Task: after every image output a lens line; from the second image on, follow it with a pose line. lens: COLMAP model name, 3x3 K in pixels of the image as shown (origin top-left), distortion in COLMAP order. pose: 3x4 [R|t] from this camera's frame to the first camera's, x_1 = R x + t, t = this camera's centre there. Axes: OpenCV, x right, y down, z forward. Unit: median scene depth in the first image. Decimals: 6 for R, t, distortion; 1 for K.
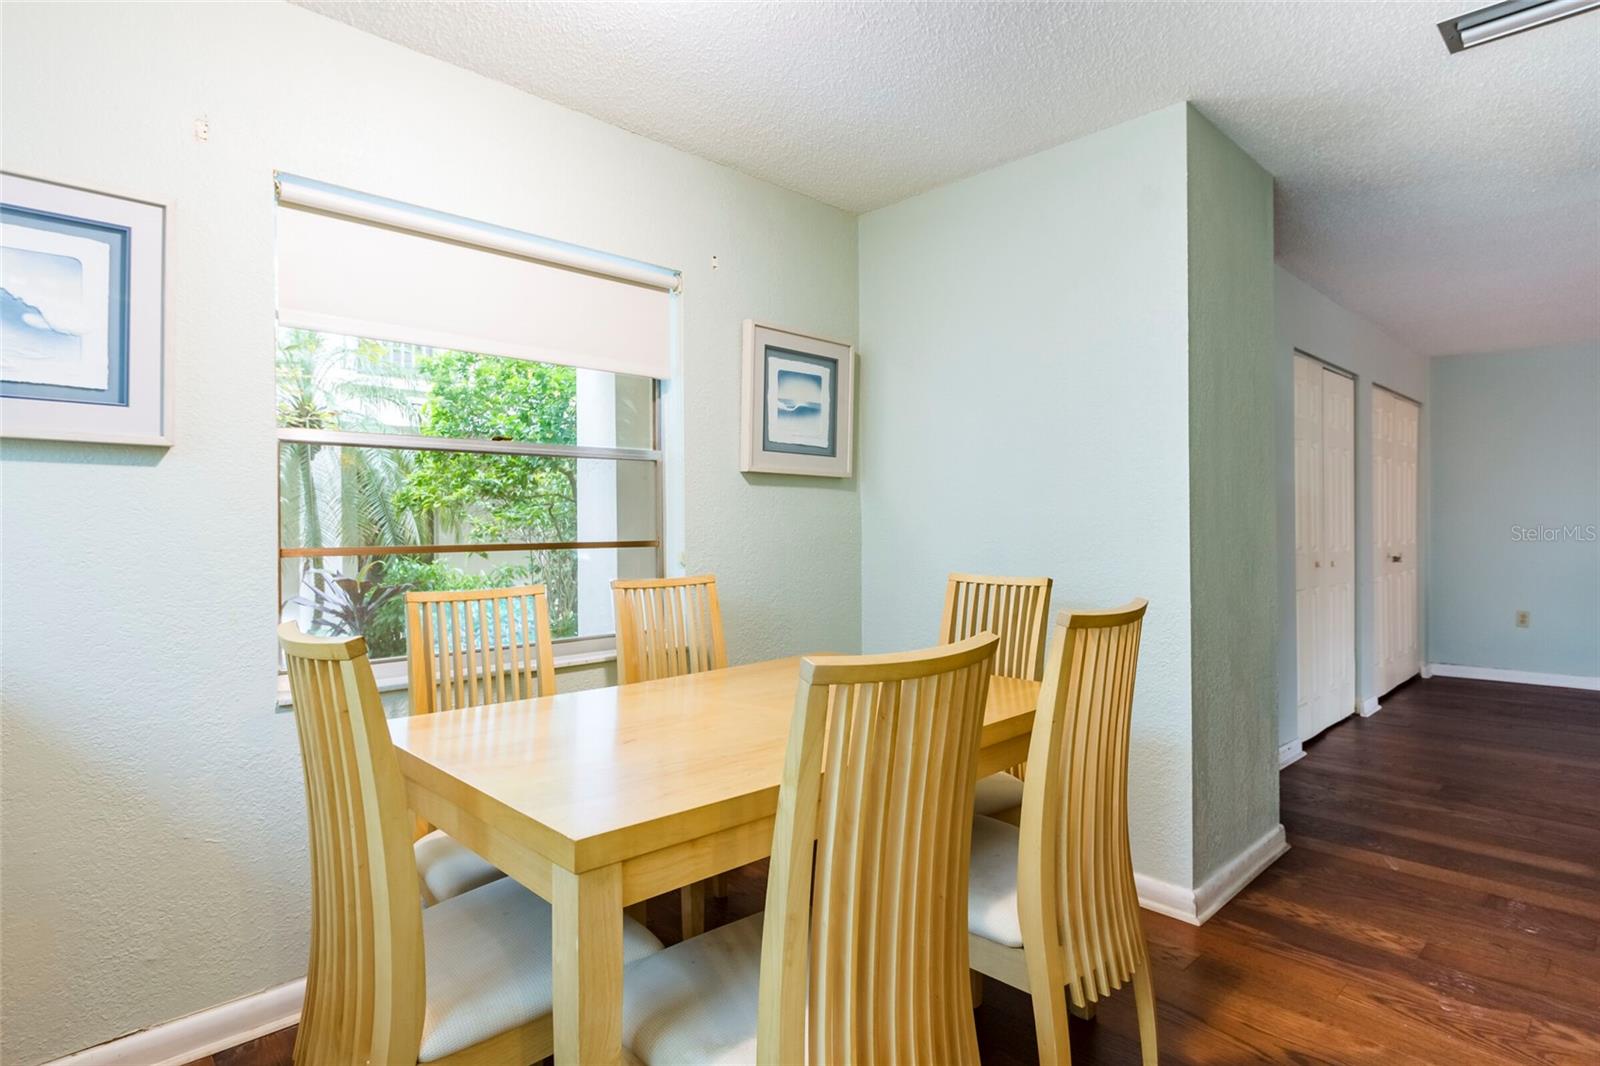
lens RADIAL K [[834.3, 0, 738.8], [0, 834.3, 528.3], [0, 0, 1]] dist [-0.000994, -0.000388]
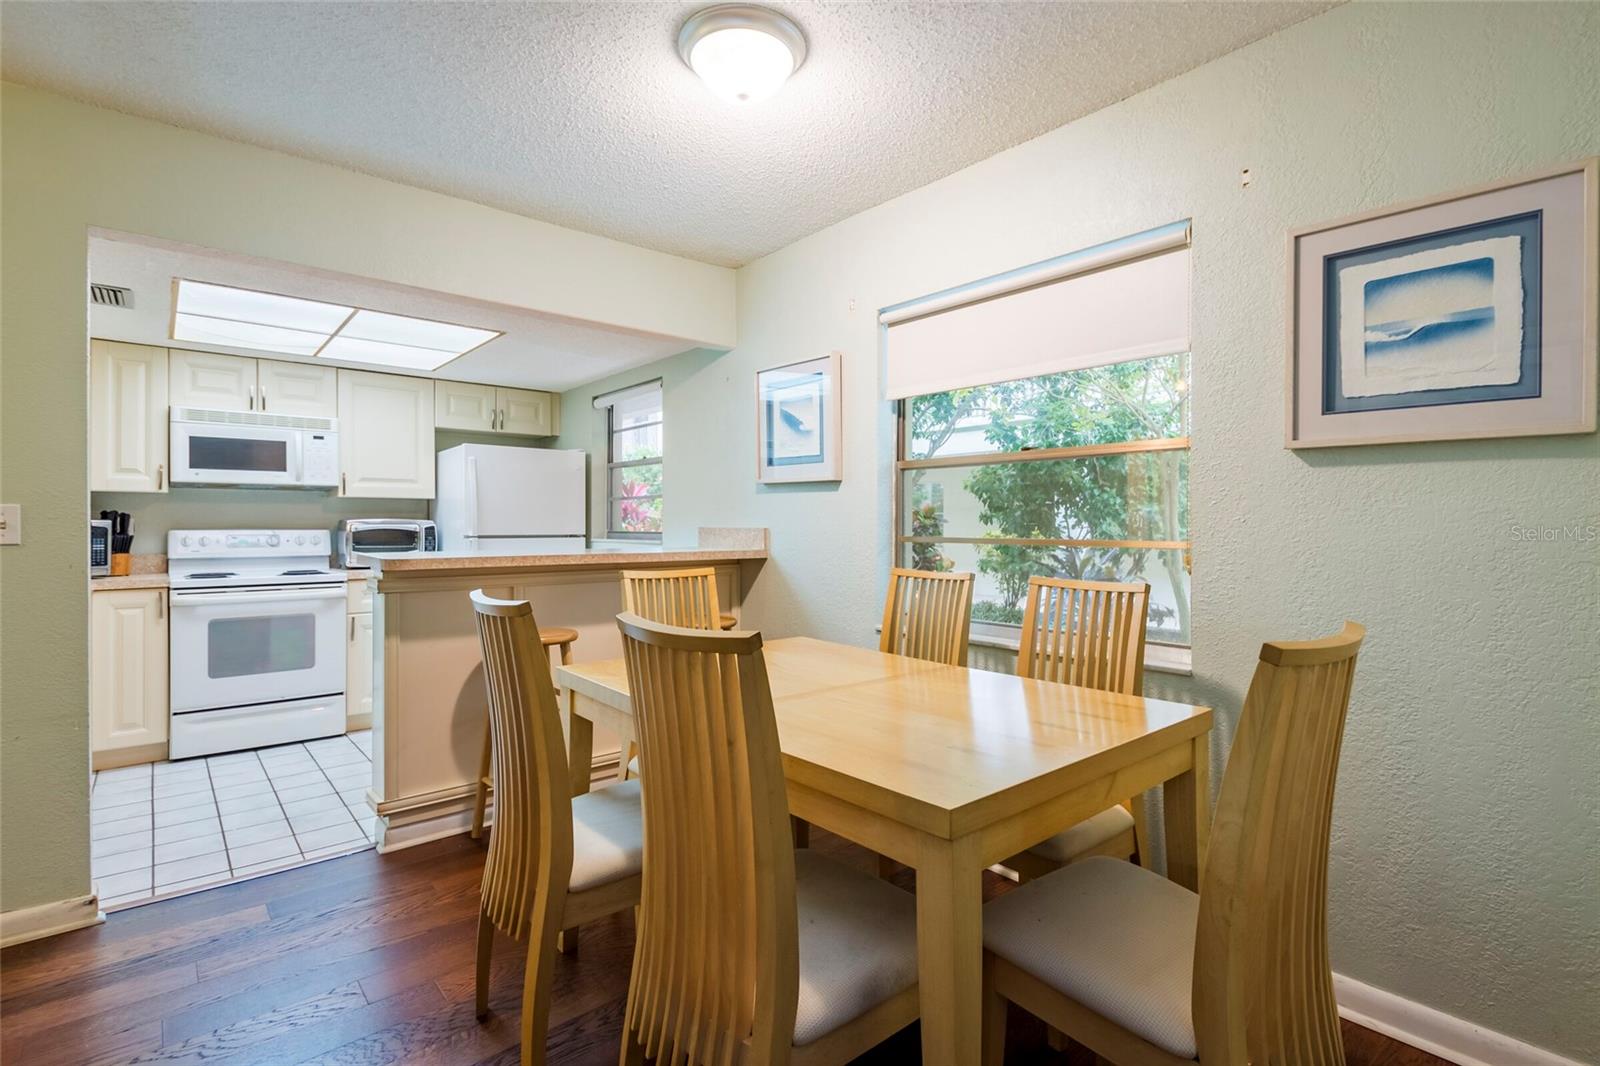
lens RADIAL K [[778.5, 0, 801.2], [0, 778.5, 525.5], [0, 0, 1]] dist [0.027505, -0.015870]
pose [[-0.031637, 0.010871, -0.999440, 1.050409], [-0.005143, 0.999926, 0.011039, -0.013469], [0.999486, 0.005489, -0.031579, 0.928338]]
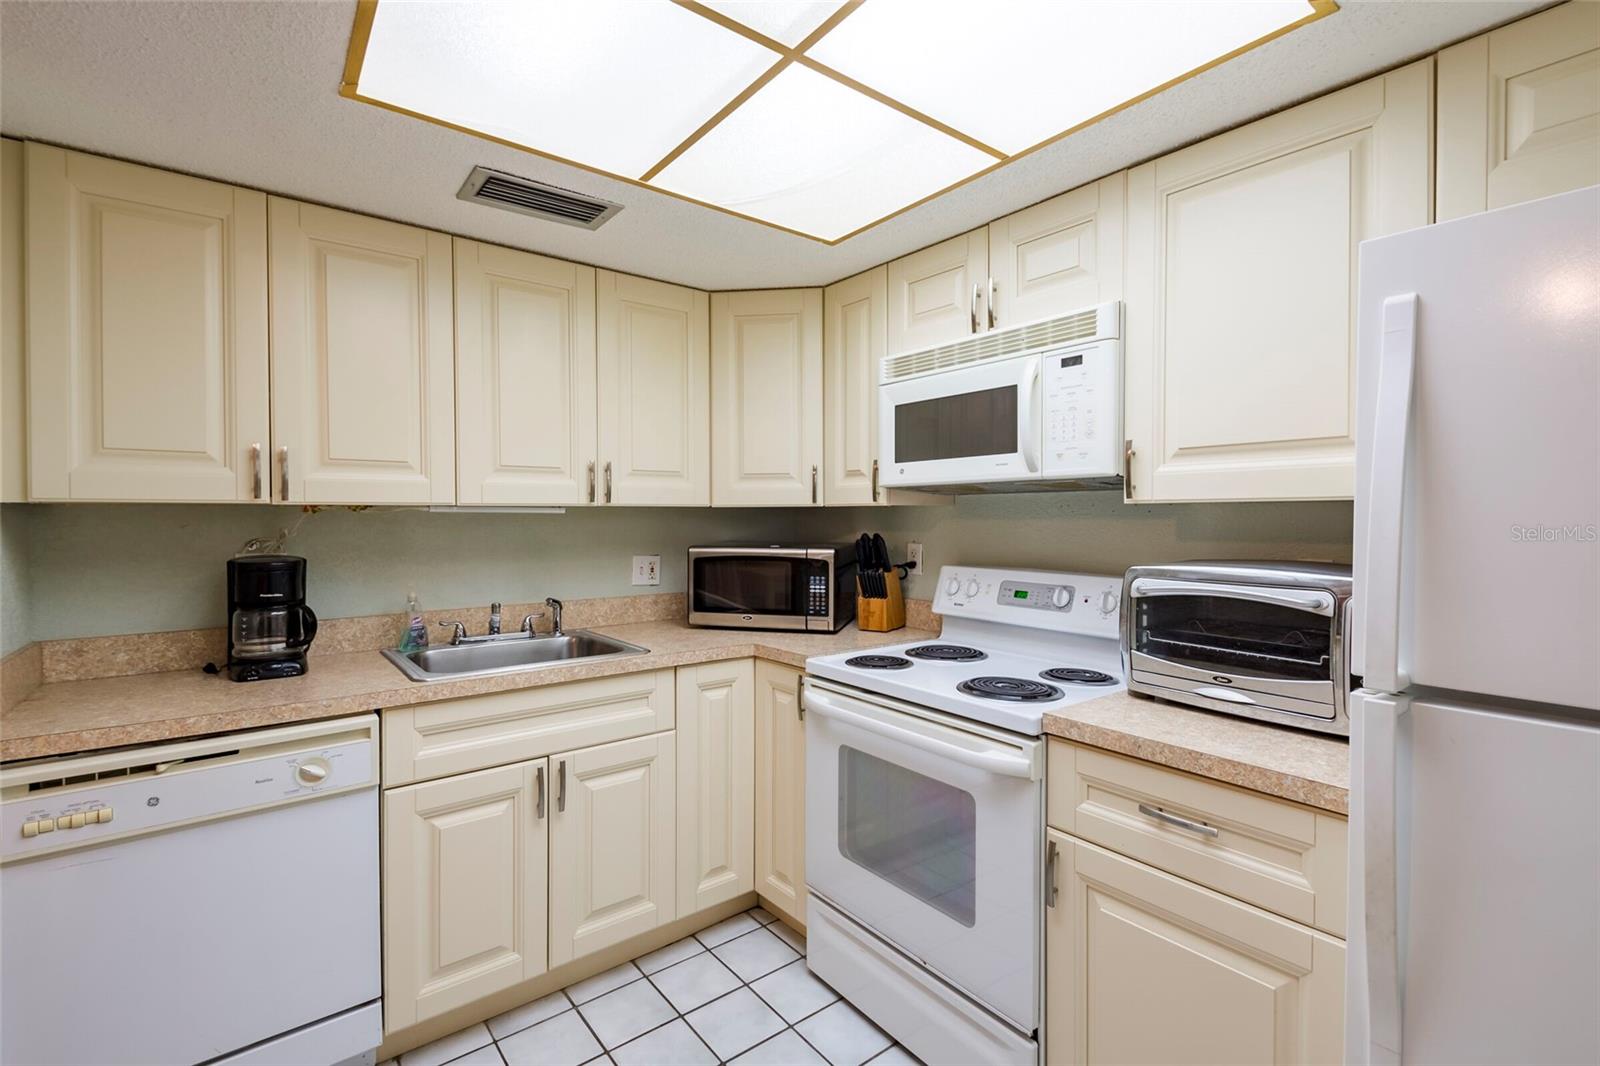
lens RADIAL K [[716.0, 0, 793.0], [0, 716.0, 525.9], [0, 0, 1]] dist [0.024622, -0.013993]
pose [[-0.997322, 0.008395, 0.072646, -0.974136], [0.009840, 0.999760, 0.019564, -0.062039], [-0.072464, 0.020227, -0.997166, 0.315522]]
